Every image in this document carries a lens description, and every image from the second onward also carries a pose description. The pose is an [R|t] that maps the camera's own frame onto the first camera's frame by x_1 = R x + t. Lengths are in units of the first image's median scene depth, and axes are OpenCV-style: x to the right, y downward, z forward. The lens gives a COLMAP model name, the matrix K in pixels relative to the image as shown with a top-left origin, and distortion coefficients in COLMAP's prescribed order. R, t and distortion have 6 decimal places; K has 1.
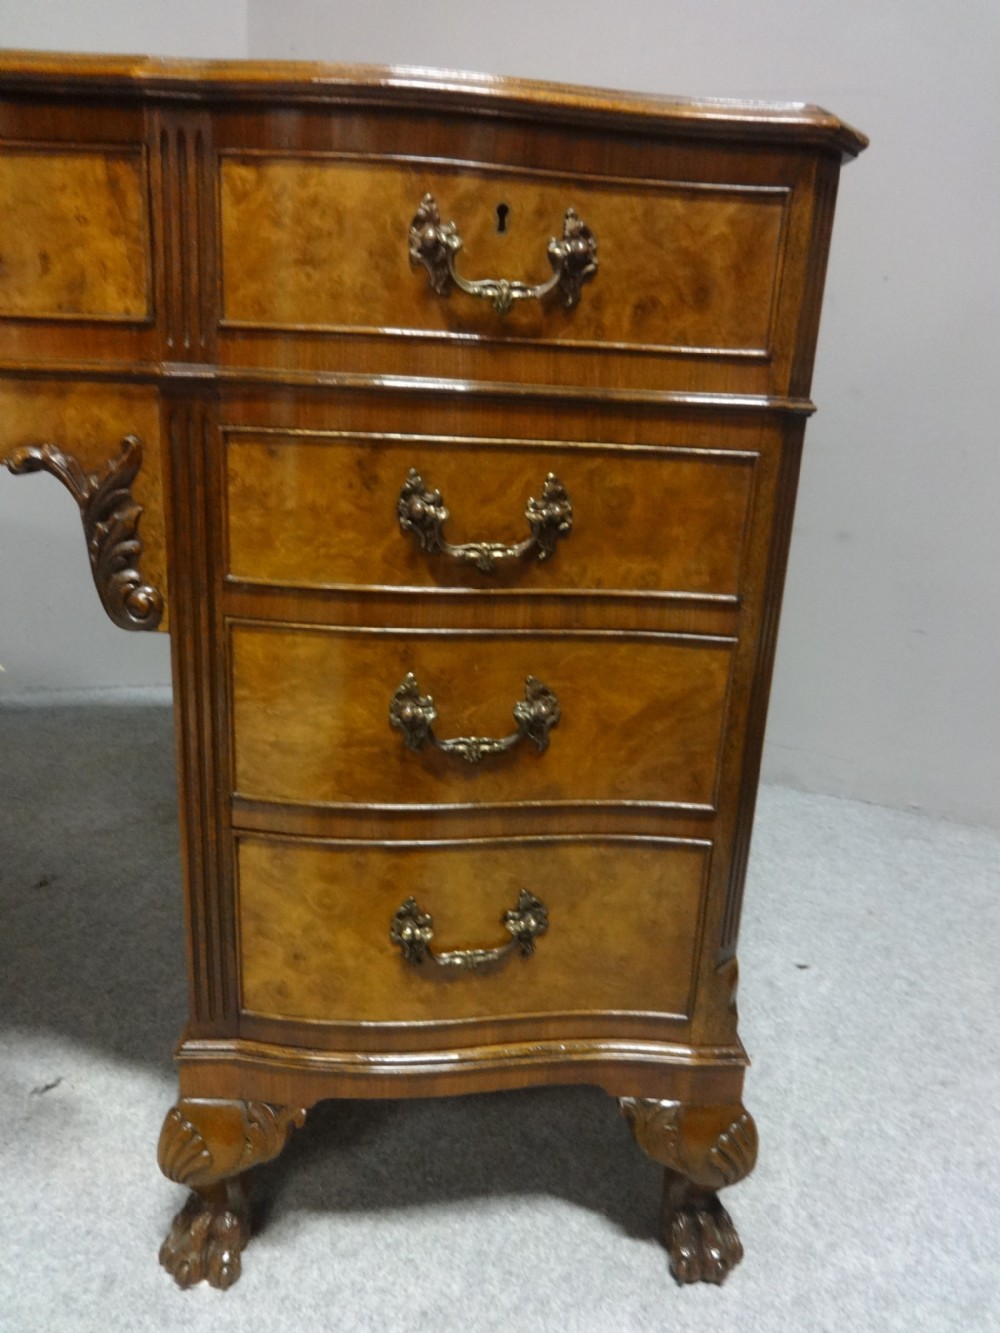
lens RADIAL K [[993.4, 0, 486.0], [0, 993.4, 676.4], [0, 0, 1]] dist [-0.006113, 0.003759]
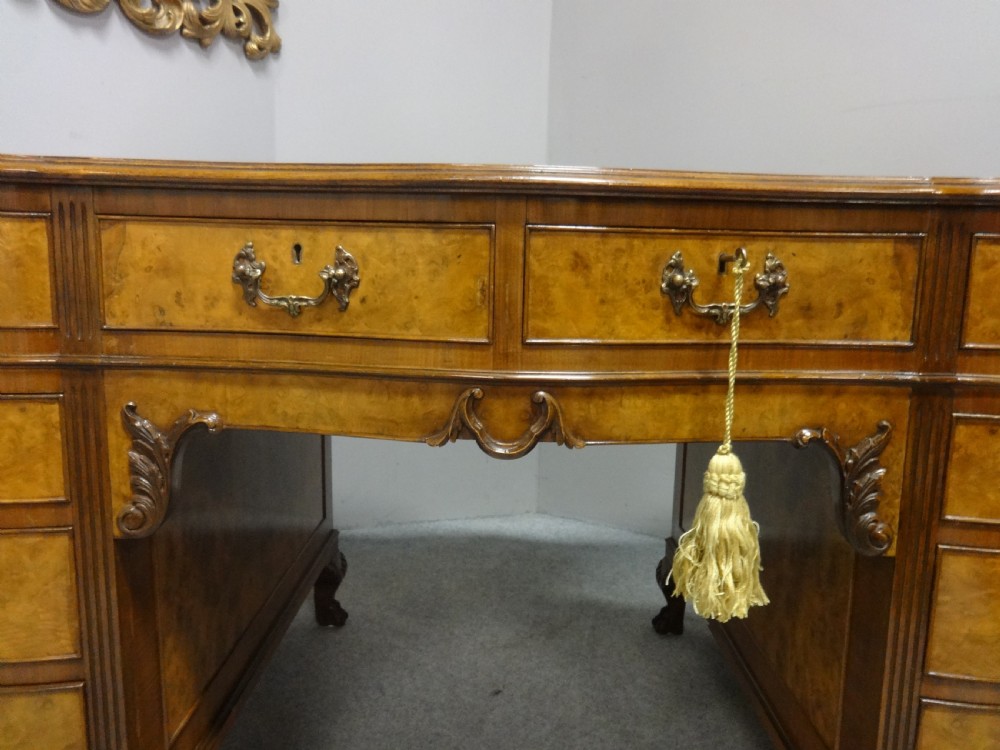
lens RADIAL K [[745.2, 0, 502.4], [0, 745.2, 378.9], [0, 0, 1]] dist [-0.006113, 0.003759]
pose [[0.998193, -0.025654, -0.054334, -0.699722], [0.018351, 0.991228, -0.130884, -0.142421], [0.057216, 0.129651, 0.989908, -0.081444]]
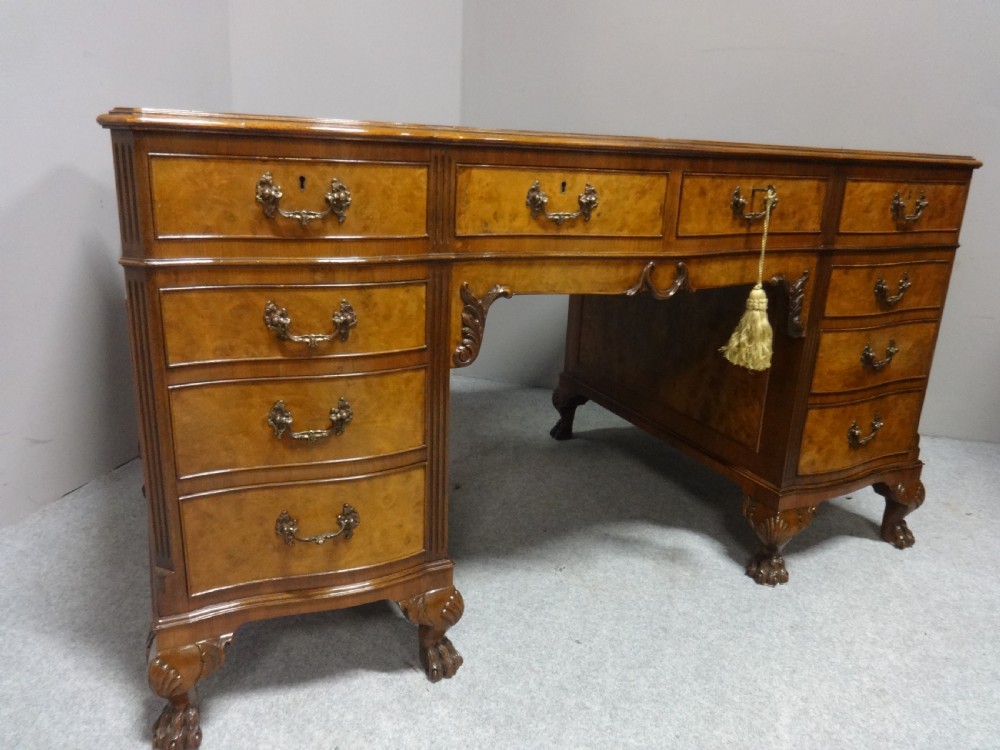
lens RADIAL K [[733.8, 0, 477.5], [0, 733.8, 388.1], [0, 0, 1]] dist [-0.011952, -0.001095]
pose [[0.928034, -0.134130, 0.347509, -1.689480], [0.123026, 0.990937, 0.053933, -0.110288], [-0.351594, -0.007299, 0.936124, -0.555102]]
